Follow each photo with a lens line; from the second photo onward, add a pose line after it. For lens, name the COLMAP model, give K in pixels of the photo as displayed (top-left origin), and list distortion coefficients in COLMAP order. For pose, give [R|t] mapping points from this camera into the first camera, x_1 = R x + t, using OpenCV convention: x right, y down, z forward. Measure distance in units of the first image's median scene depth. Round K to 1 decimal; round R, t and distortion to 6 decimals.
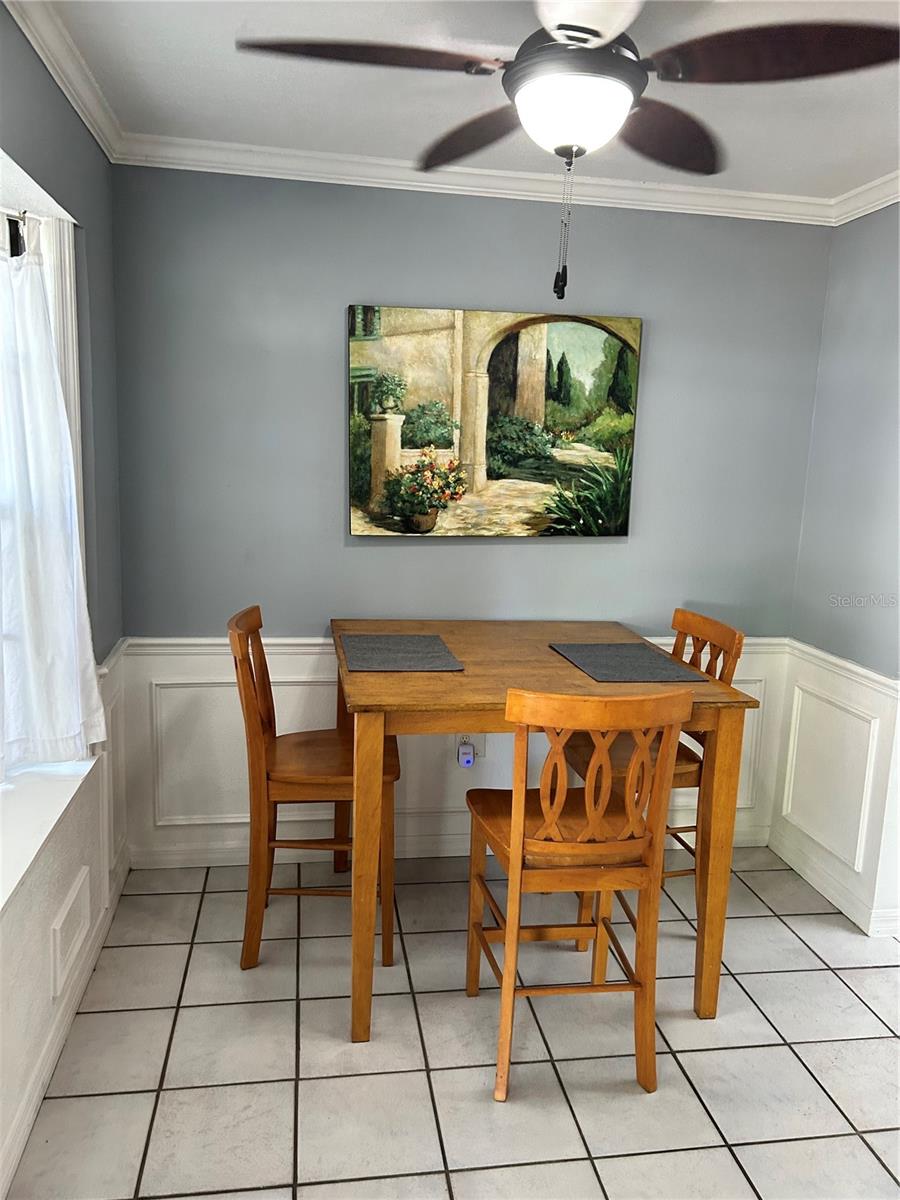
lens RADIAL K [[917.7, 0, 448.6], [0, 917.7, 612.5], [0, 0, 1]] dist [0.066526, -0.055716]
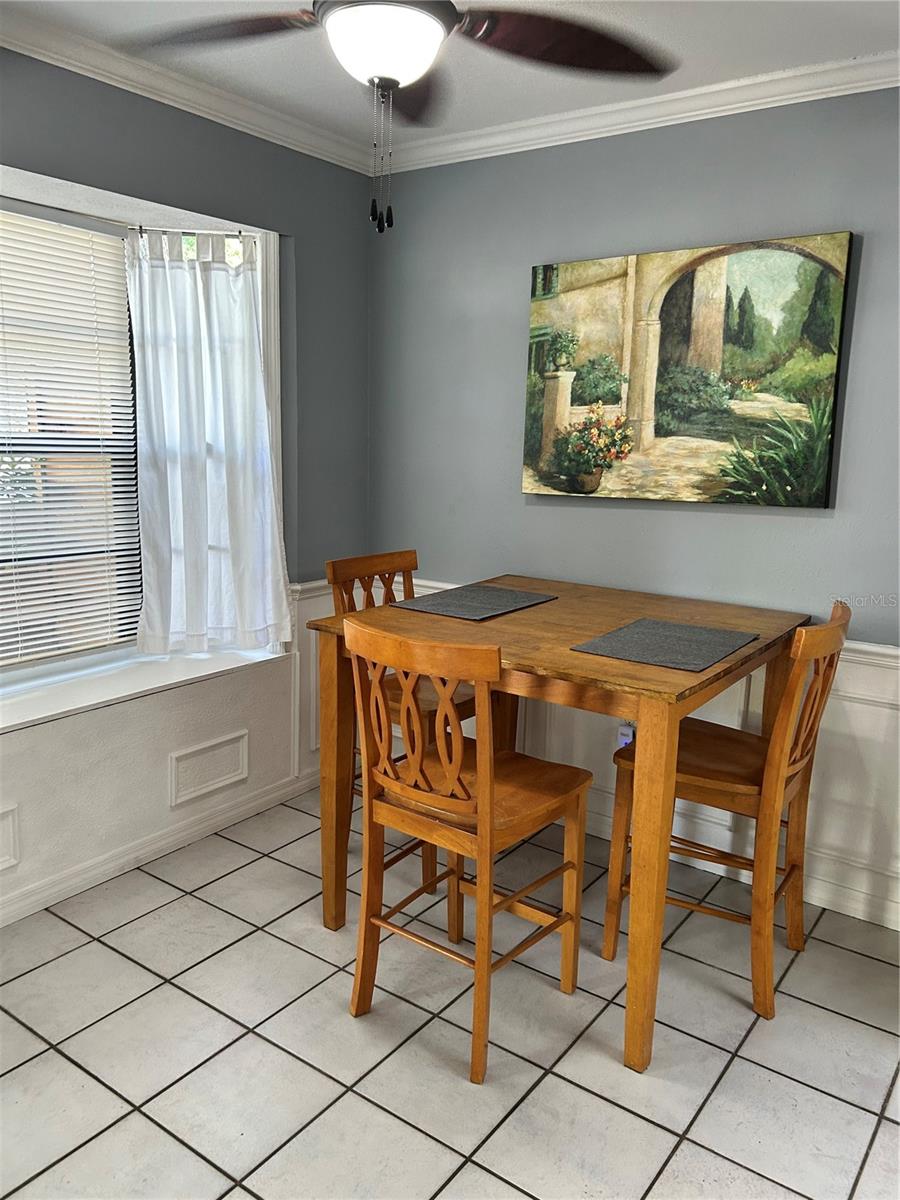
lens RADIAL K [[917.7, 0, 398.1], [0, 917.7, 593.2], [0, 0, 1]] dist [0.066526, -0.055716]
pose [[0.701658, 0.114260, -0.703293, 0.531818], [-0.123844, 0.991591, 0.037542, 0.005921], [0.701669, 0.060757, 0.709908, 0.183118]]
